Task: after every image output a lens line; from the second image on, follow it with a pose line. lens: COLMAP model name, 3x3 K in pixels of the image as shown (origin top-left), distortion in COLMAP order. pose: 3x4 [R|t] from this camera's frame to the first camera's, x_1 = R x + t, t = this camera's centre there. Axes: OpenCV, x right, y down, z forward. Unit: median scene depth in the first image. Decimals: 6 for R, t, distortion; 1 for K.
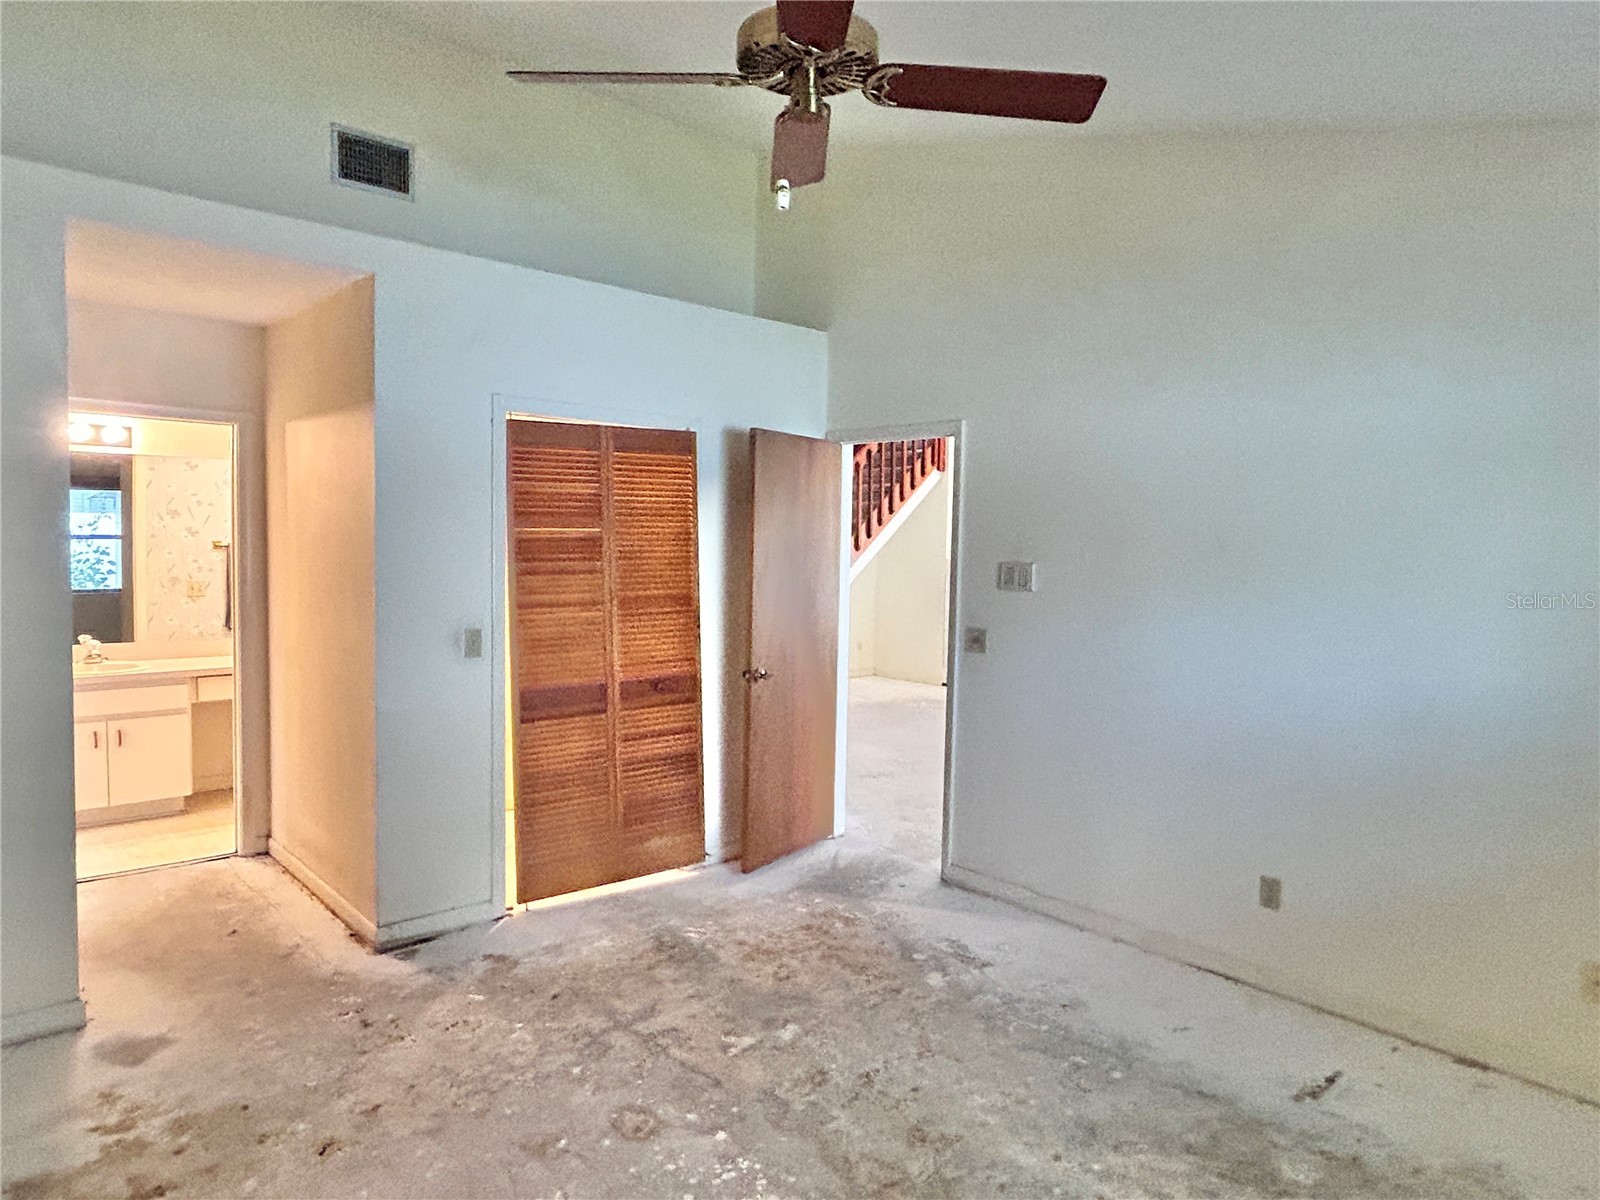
lens RADIAL K [[995.1, 0, 798.6], [0, 995.1, 605.7], [0, 0, 1]] dist [0.005433, -0.001801]
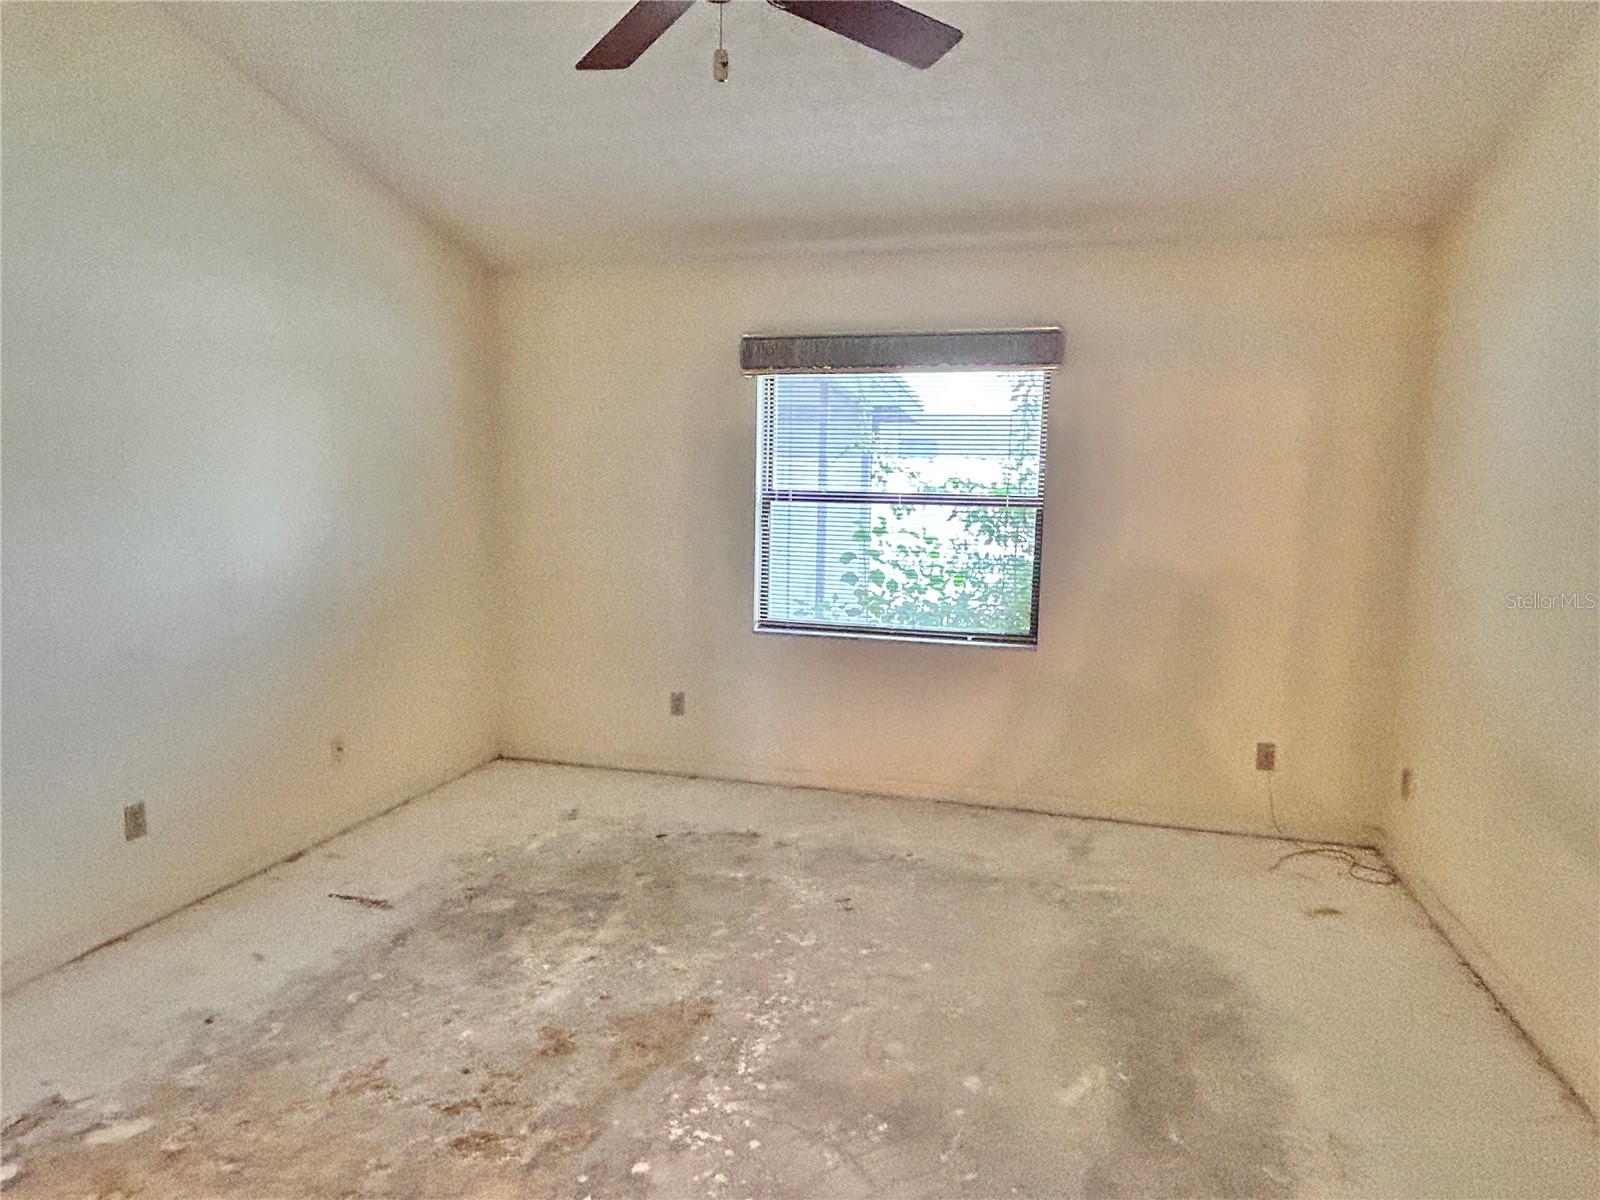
lens RADIAL K [[995.1, 0, 798.6], [0, 995.1, 605.7], [0, 0, 1]] dist [0.005433, -0.001801]
pose [[-0.531112, -0.137636, 0.836048, -0.683822], [0.030212, 0.983015, 0.181024, -0.057451], [-0.846763, 0.121402, -0.517933, 1.123621]]
